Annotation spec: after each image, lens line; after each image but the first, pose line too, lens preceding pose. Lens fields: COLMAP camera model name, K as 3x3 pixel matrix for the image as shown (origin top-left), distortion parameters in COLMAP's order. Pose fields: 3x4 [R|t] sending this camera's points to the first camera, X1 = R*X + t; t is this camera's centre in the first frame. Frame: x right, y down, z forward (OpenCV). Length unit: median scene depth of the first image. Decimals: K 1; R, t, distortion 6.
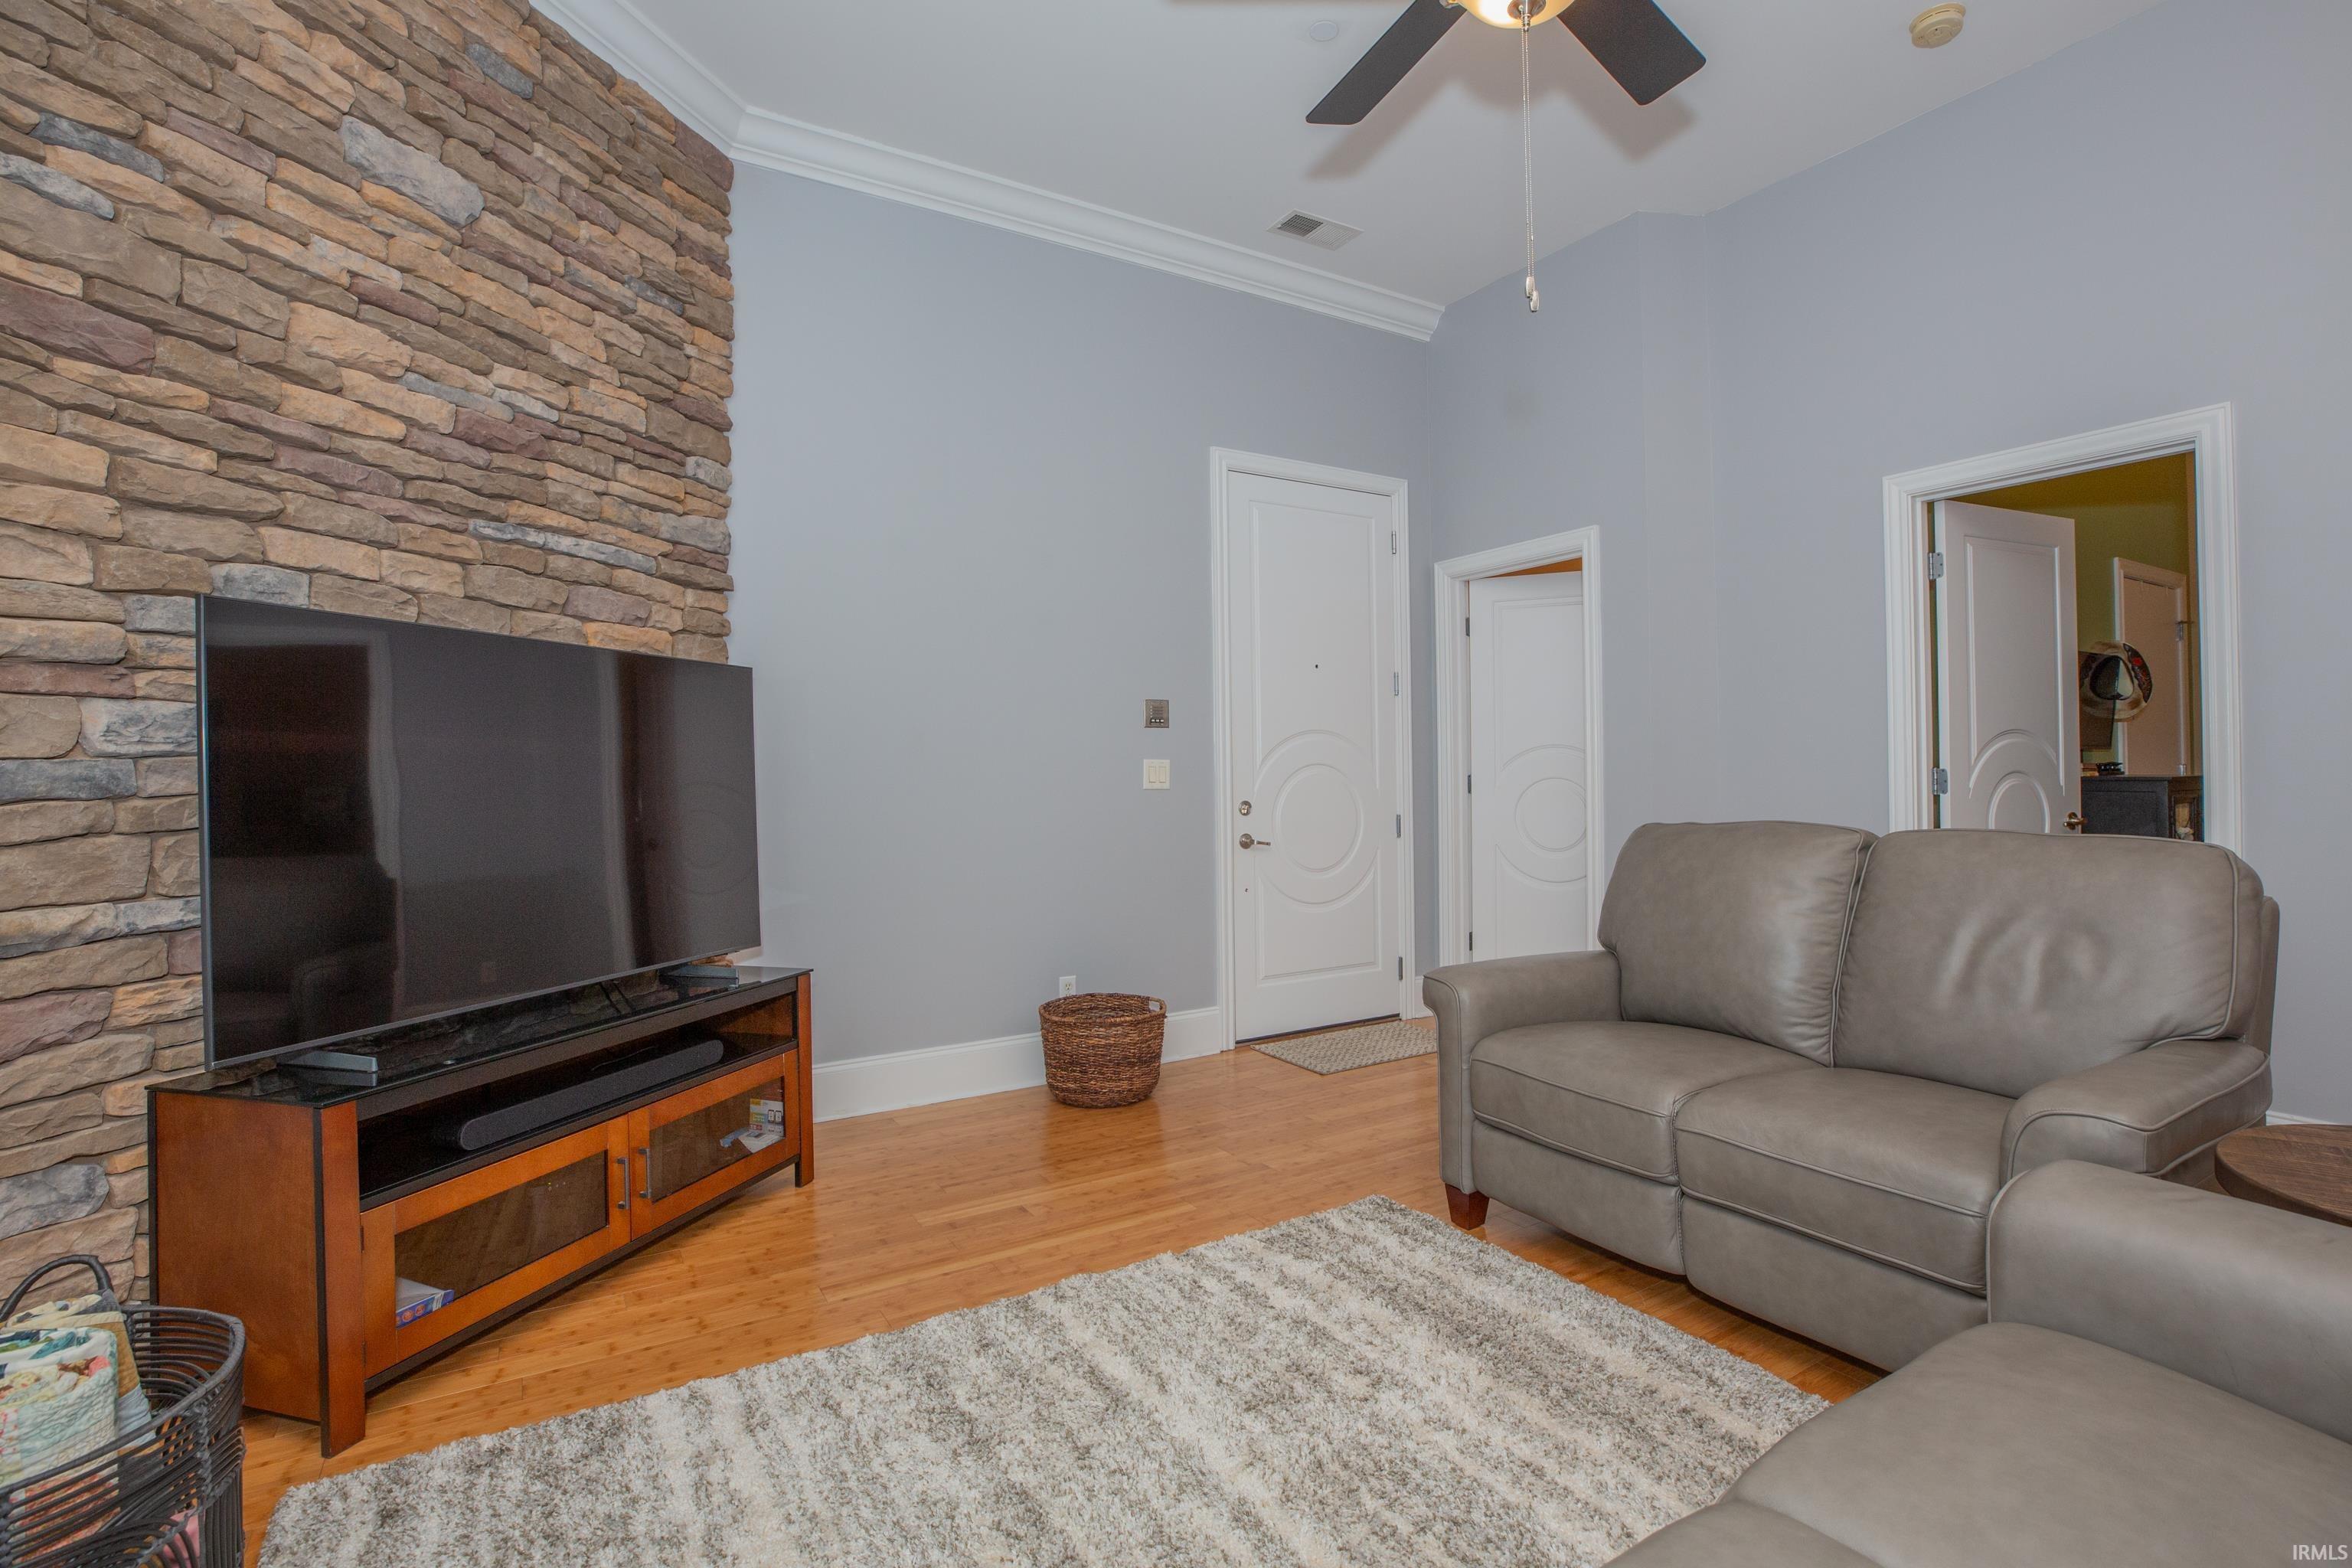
lens RADIAL K [[1117.0, 0, 1244.1], [0, 1117.0, 748.3], [0, 0, 1]] dist [-0.026700, -0.000010]
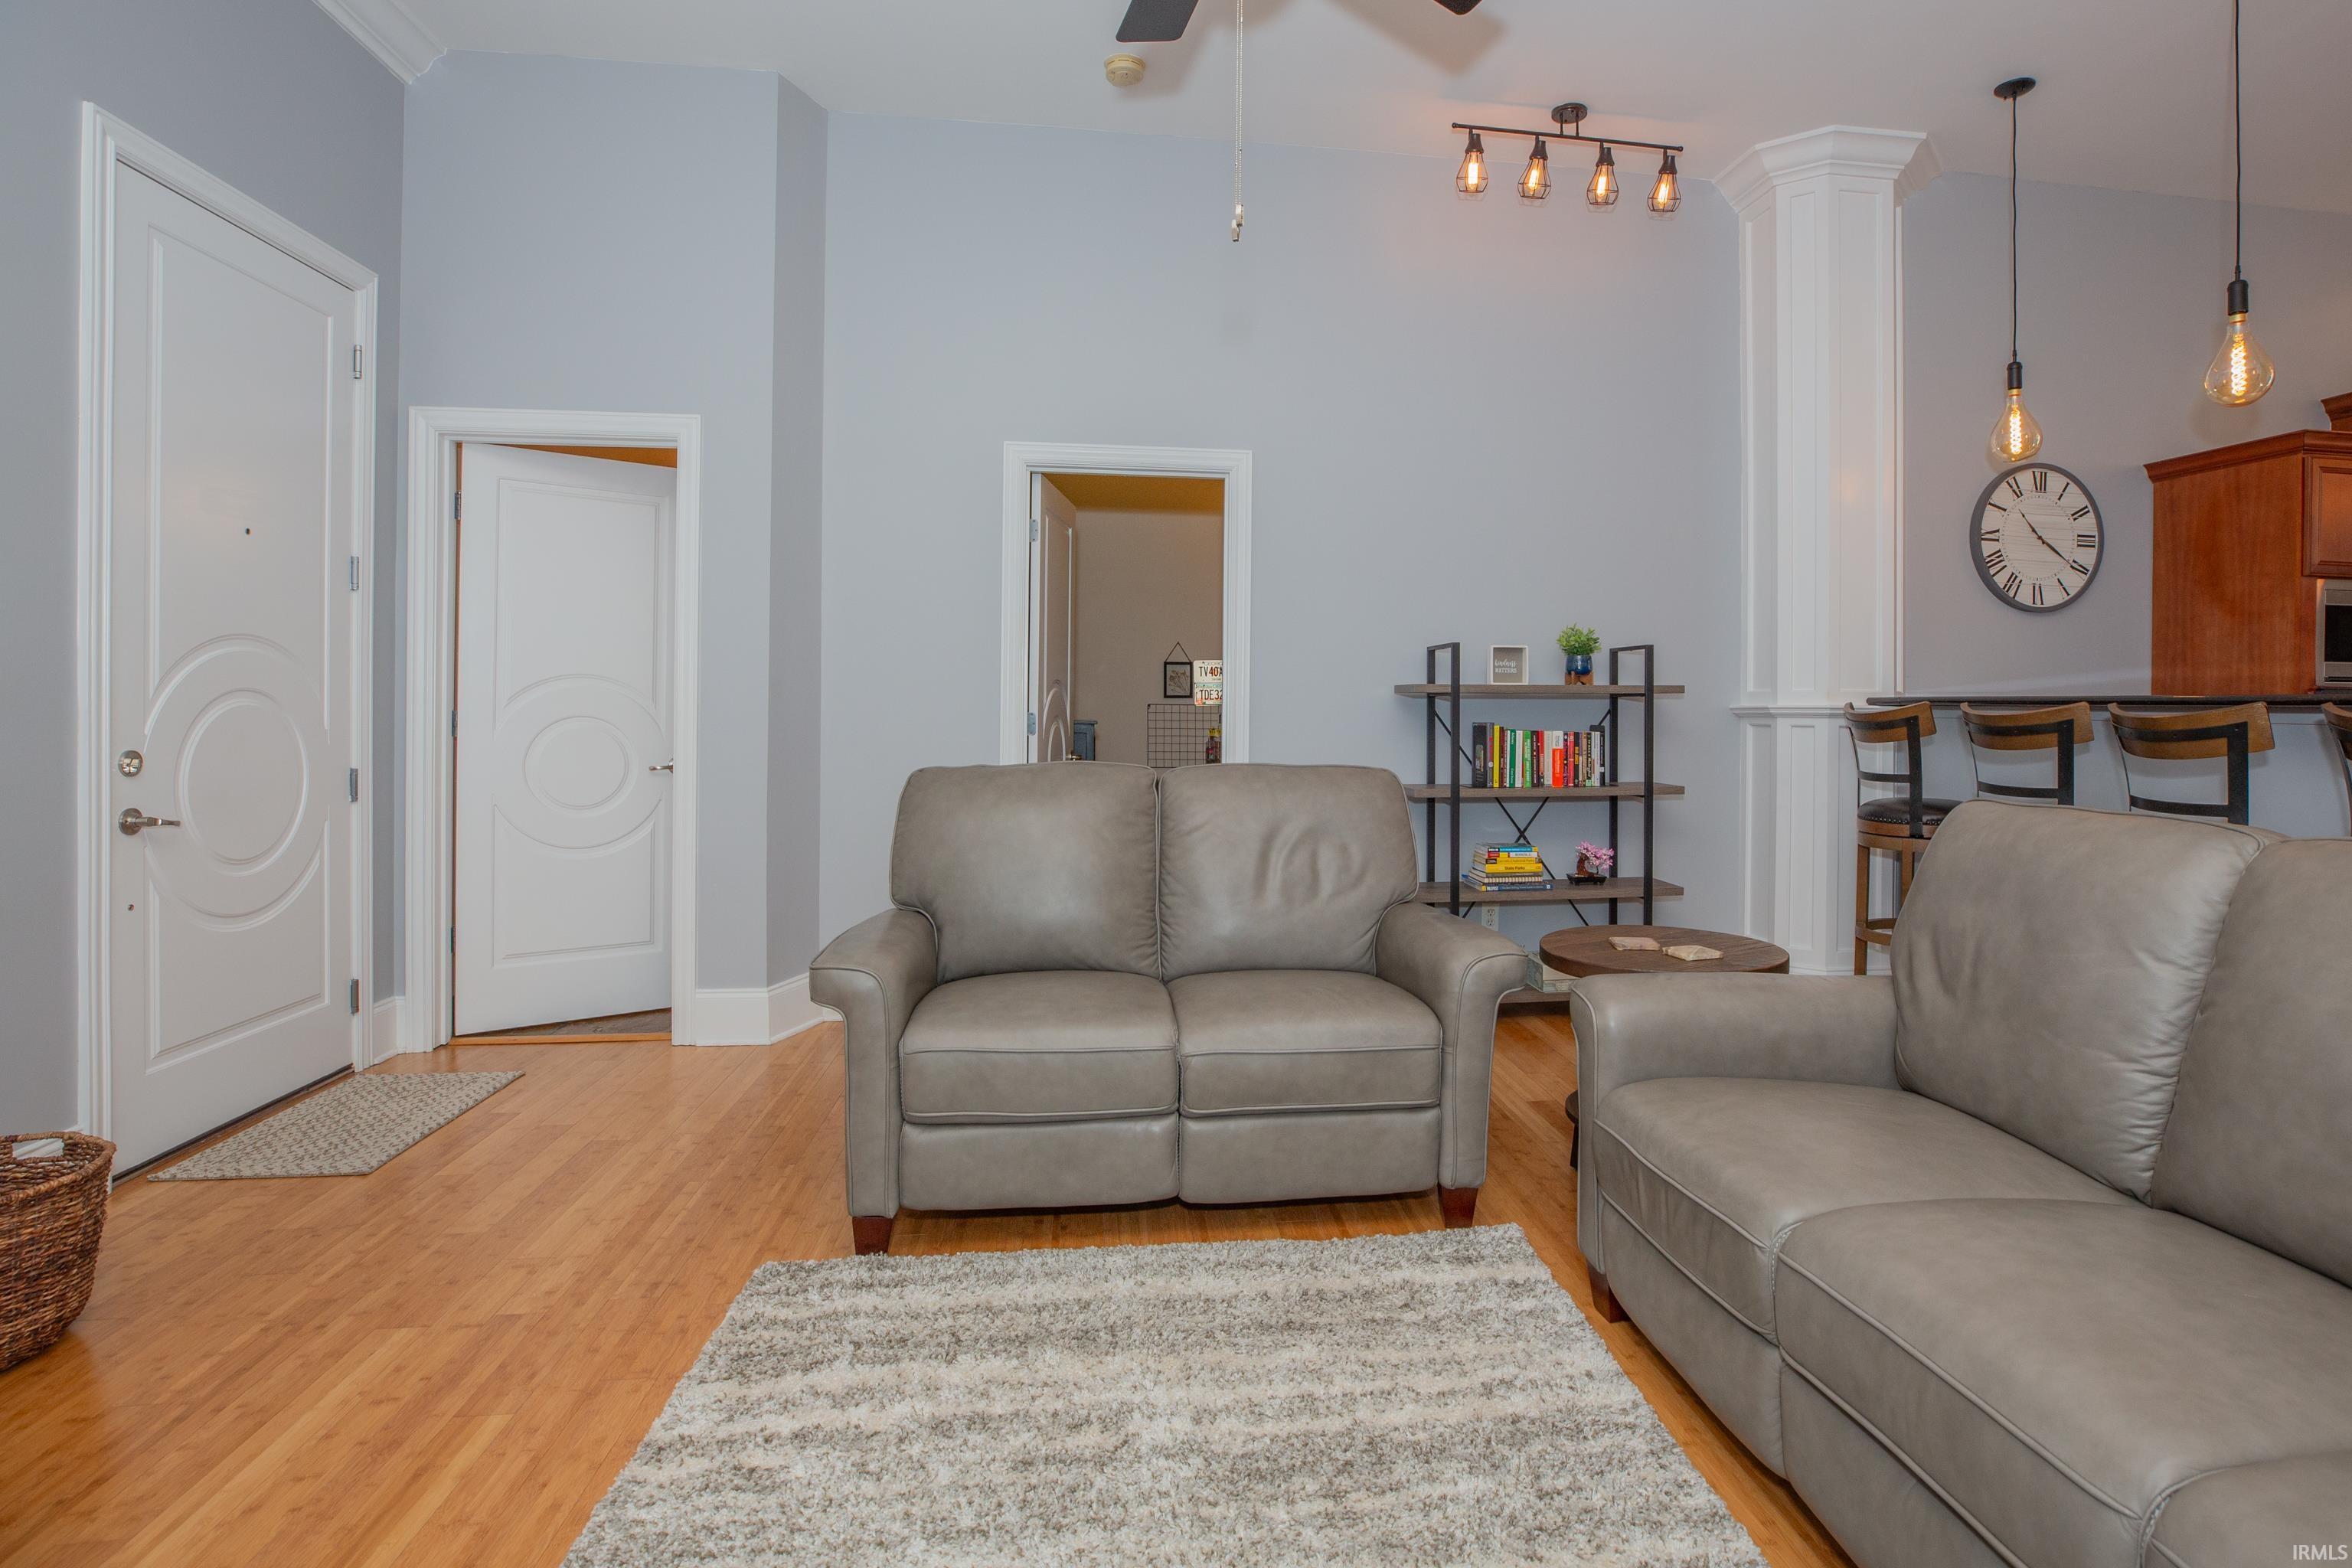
lens RADIAL K [[1181.0, 0, 1281.0], [0, 1181.0, 712.5], [0, 0, 1]] dist [-0.021647, -0.000131]
pose [[0.432835, 0.015291, 0.901344, -0.437140], [-0.034613, 0.999401, -0.000333, 0.011762], [-0.900809, -0.031054, 0.433105, 0.336262]]
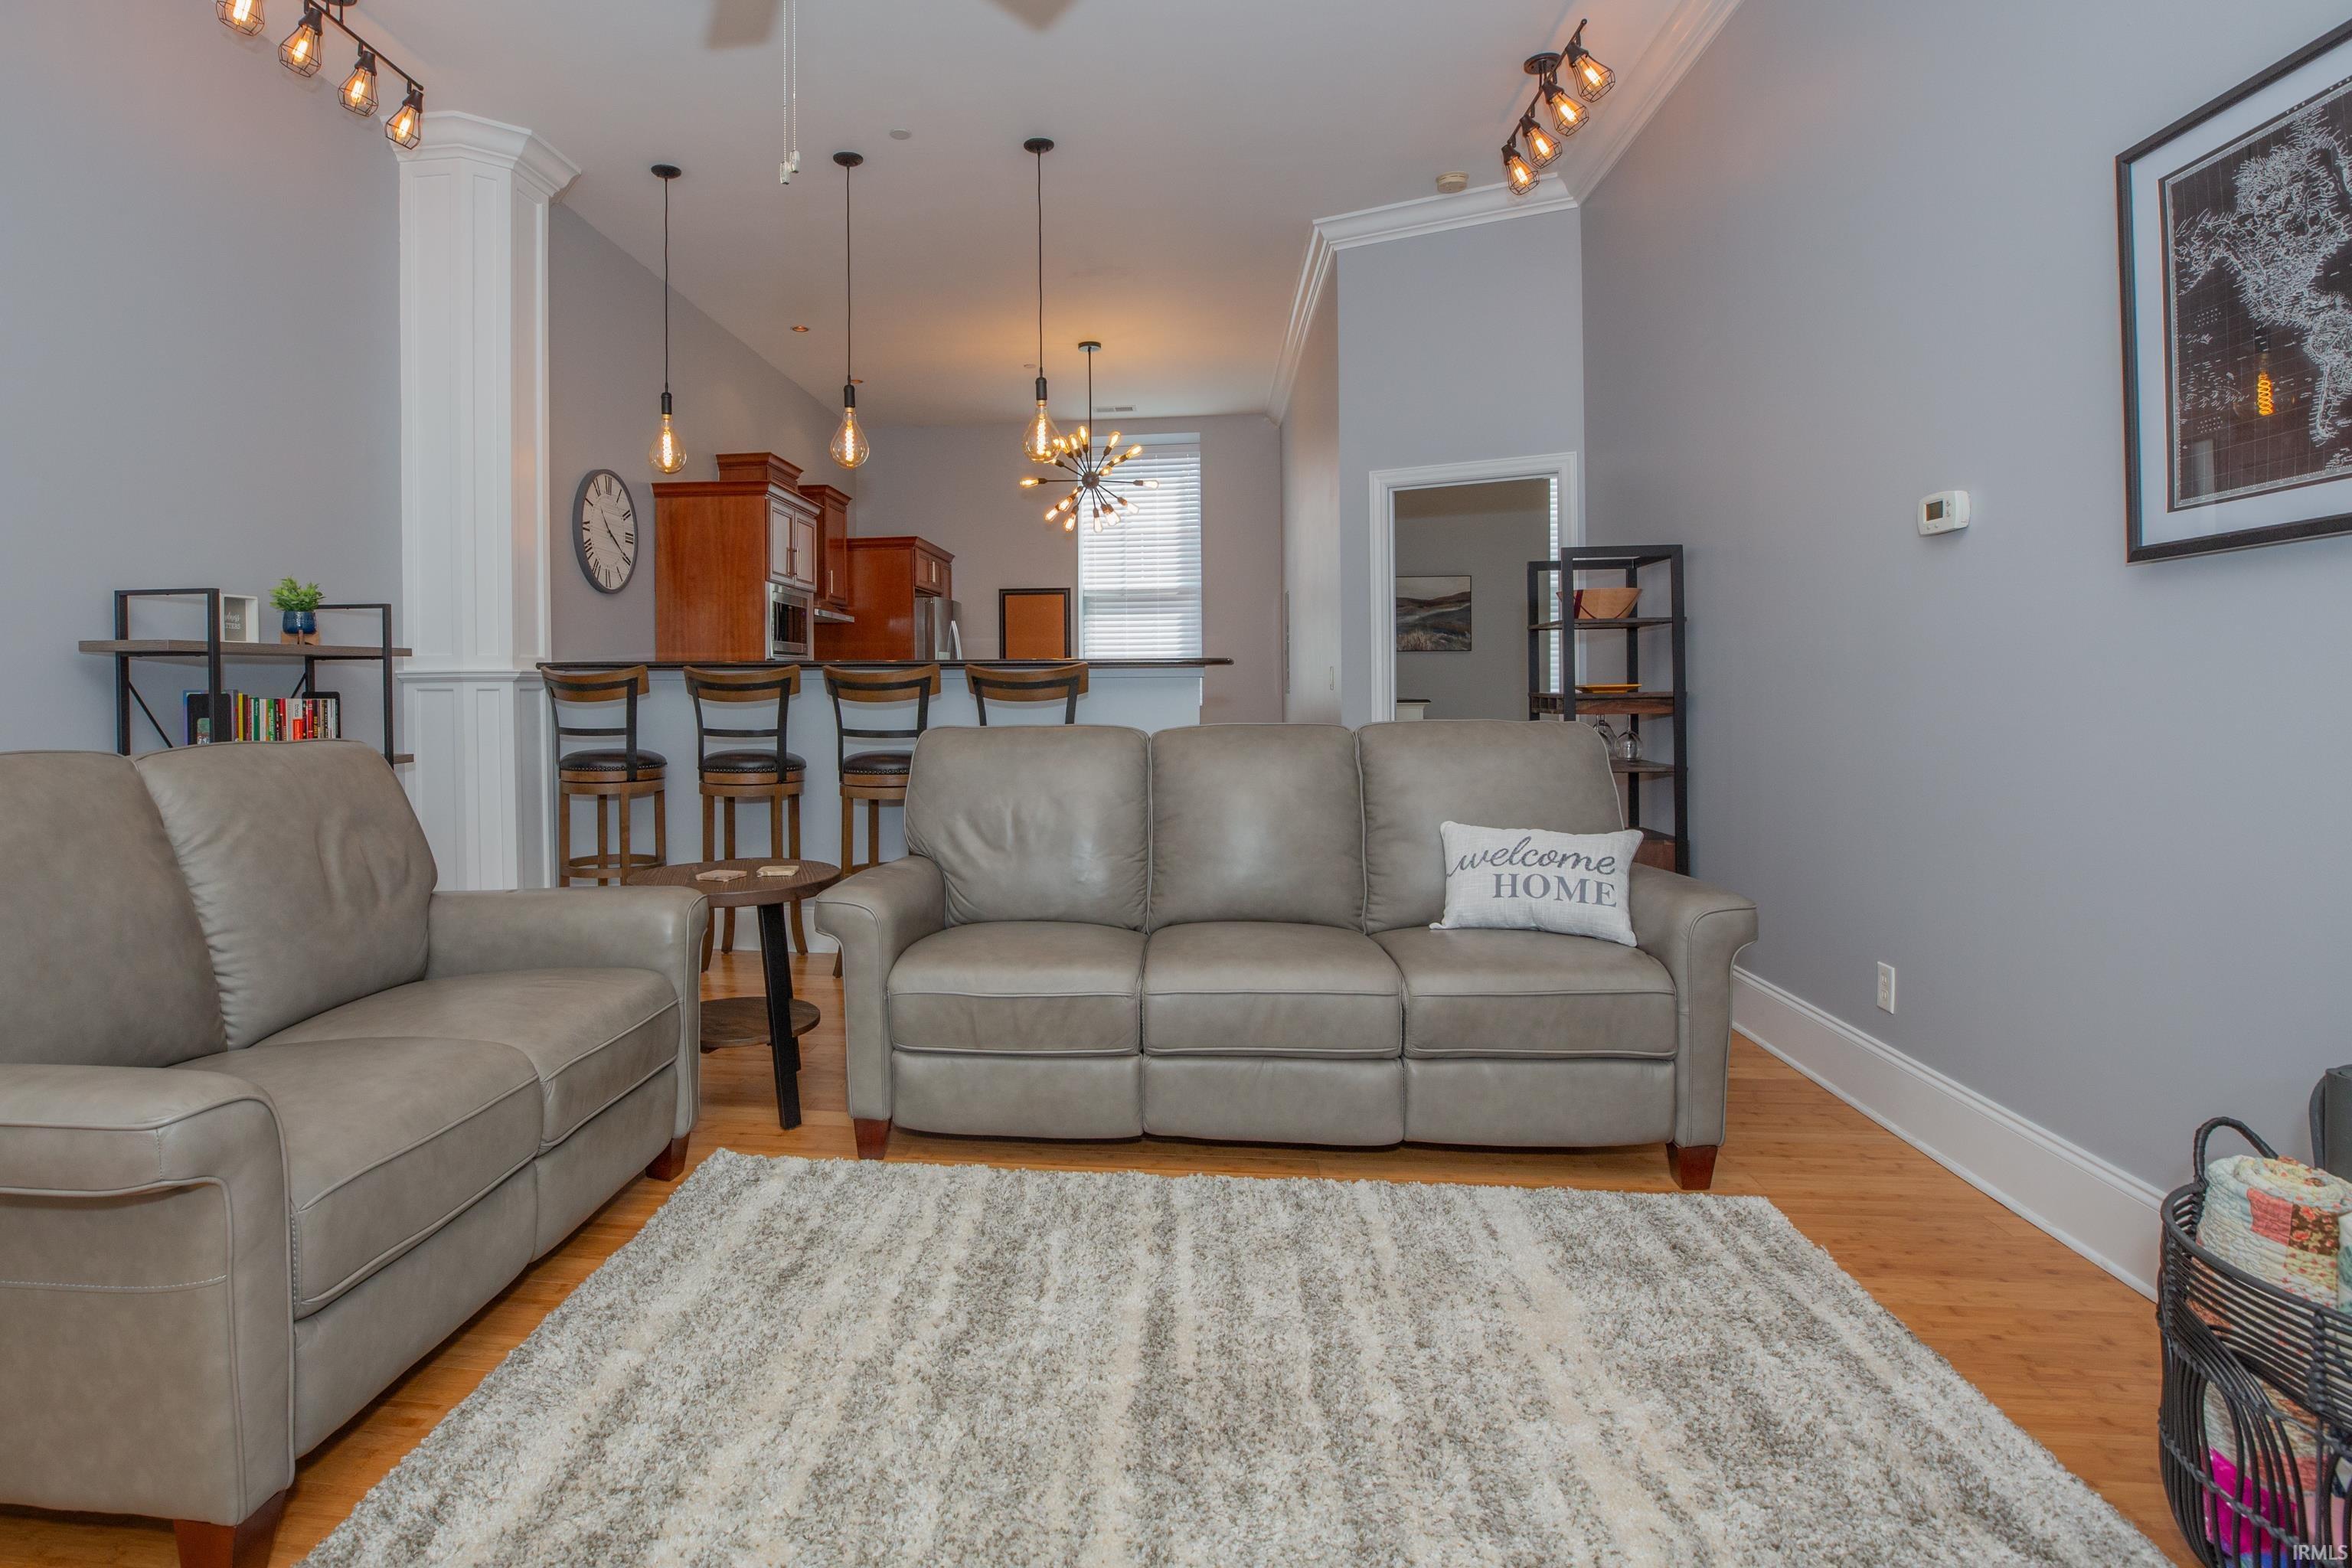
lens RADIAL K [[1200.6, 0, 1042.2], [0, 1200.6, 688.5], [0, 0, 1]] dist [-0.036933, 0.012372]
pose [[-0.747590, 0.018925, 0.663891, -0.392269], [0.003726, 0.999698, -0.024303, 0.045037], [-0.664150, -0.015695, -0.747434, 1.071019]]
